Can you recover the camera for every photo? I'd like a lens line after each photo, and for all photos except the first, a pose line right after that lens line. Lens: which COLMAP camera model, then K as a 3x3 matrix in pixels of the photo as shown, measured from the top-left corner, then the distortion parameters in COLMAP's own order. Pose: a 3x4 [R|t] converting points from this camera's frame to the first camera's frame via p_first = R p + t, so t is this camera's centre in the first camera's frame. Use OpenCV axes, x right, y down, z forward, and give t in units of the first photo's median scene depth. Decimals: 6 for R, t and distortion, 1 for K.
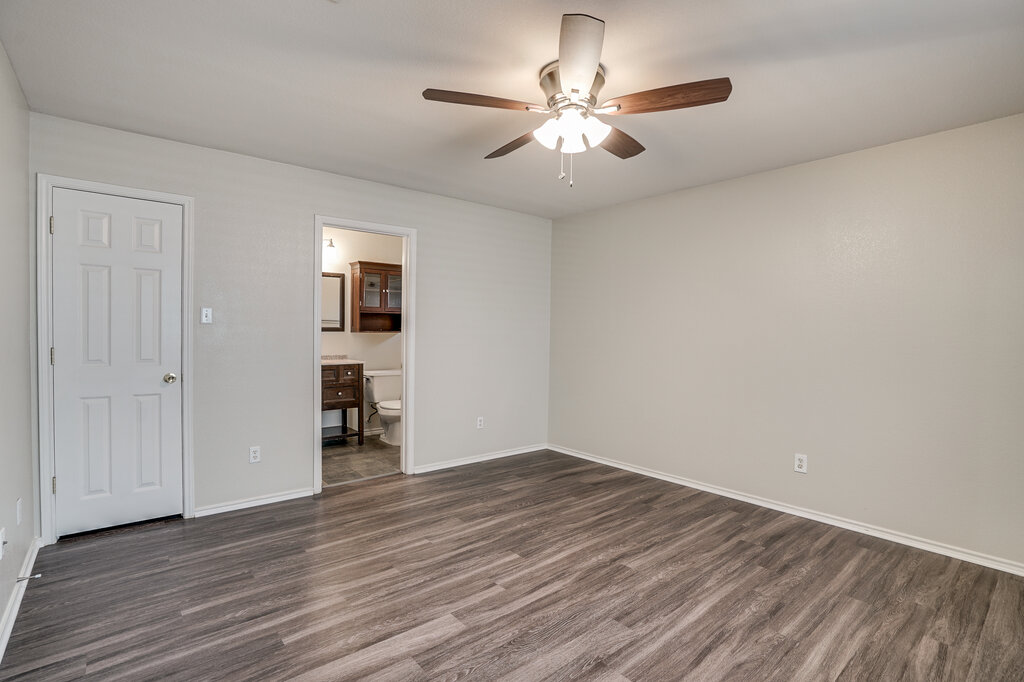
lens RADIAL K [[484.1, 0, 513.5], [0, 484.1, 336.9], [0, 0, 1]] dist [-0.056176, 0.022414]
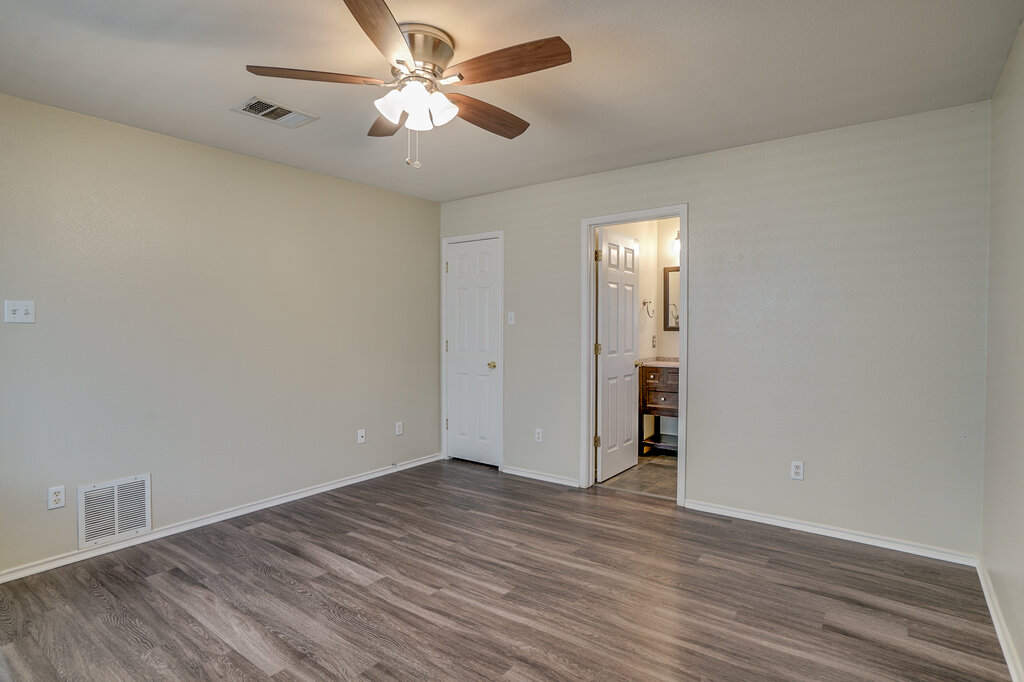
lens RADIAL K [[538.0, 0, 512.0], [0, 538.0, 341.0], [0, 0, 1]] dist [-0.032759, 0.001022]
pose [[0.222394, 0.011872, -0.974885, 0.858171], [-0.009020, 0.999908, 0.010119, -0.003022], [0.974915, 0.006543, 0.222480, 0.727837]]
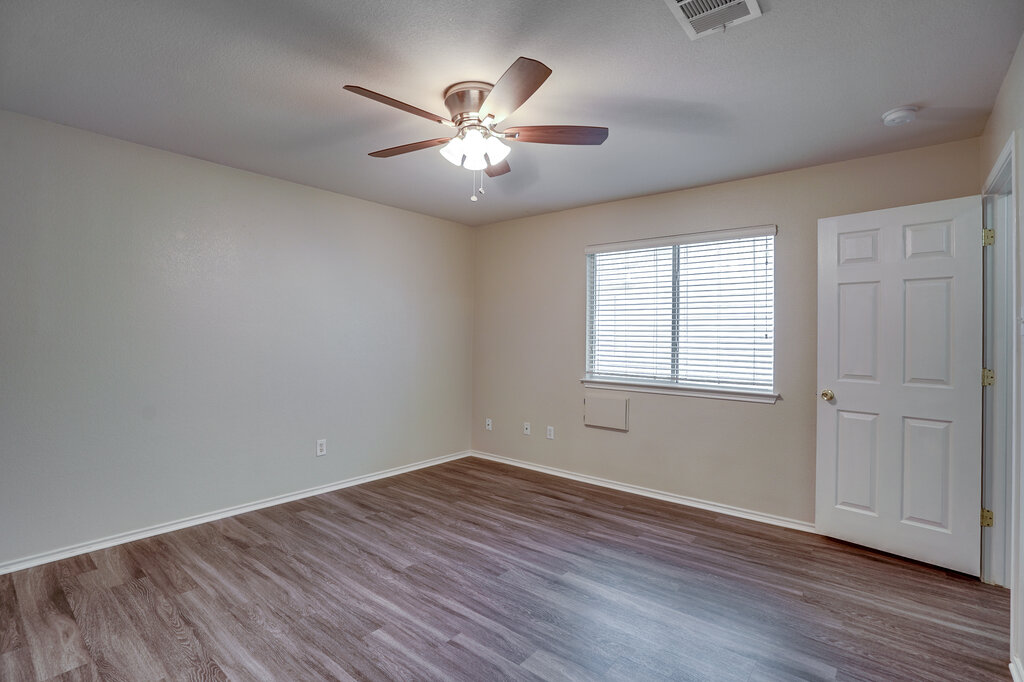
lens RADIAL K [[484.1, 0, 513.5], [0, 484.1, 336.9], [0, 0, 1]] dist [-0.056176, 0.022414]
pose [[-0.179734, -0.011021, 0.983653, -0.704656], [-0.000059, 0.999937, 0.011193, -0.020187], [-0.983715, 0.001954, -0.179724, 0.842063]]
